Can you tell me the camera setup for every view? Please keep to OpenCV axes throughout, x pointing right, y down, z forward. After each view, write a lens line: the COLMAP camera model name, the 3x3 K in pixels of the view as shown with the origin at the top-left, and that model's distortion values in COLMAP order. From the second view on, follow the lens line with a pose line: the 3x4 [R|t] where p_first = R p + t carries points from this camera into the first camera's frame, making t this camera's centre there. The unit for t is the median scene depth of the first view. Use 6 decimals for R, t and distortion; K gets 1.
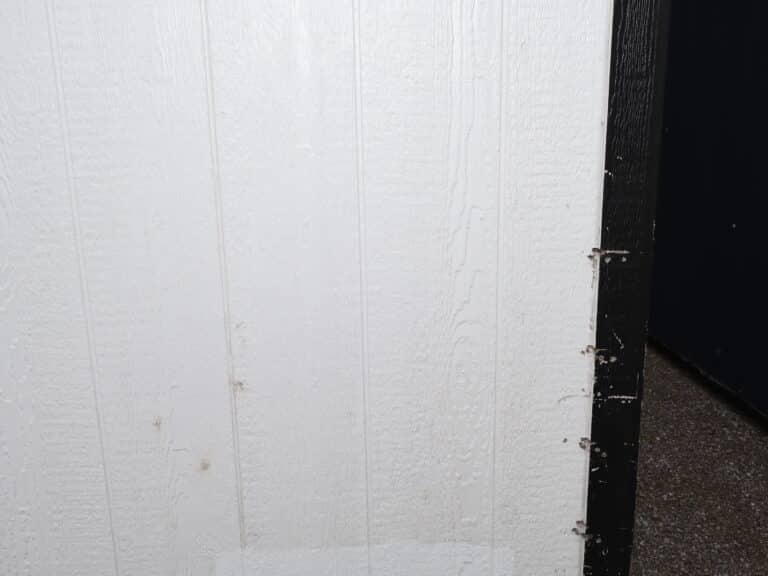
lens RADIAL K [[737.9, 0, 383.6], [0, 737.9, 292.2], [0, 0, 1]] dist [0.012861, 0.000000]
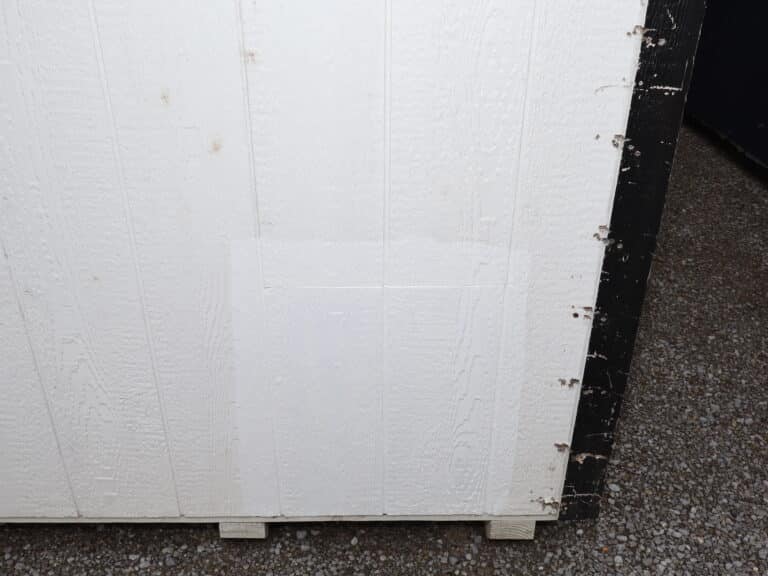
lens RADIAL K [[743.7, 0, 381.9], [0, 743.7, 284.5], [0, 0, 1]] dist [0.010780, 0.000000]
pose [[0.998752, 0.043075, -0.025261, 0.004364], [-0.034918, 0.964062, 0.263374, 0.139132], [0.035698, -0.262163, 0.964363, 0.029274]]
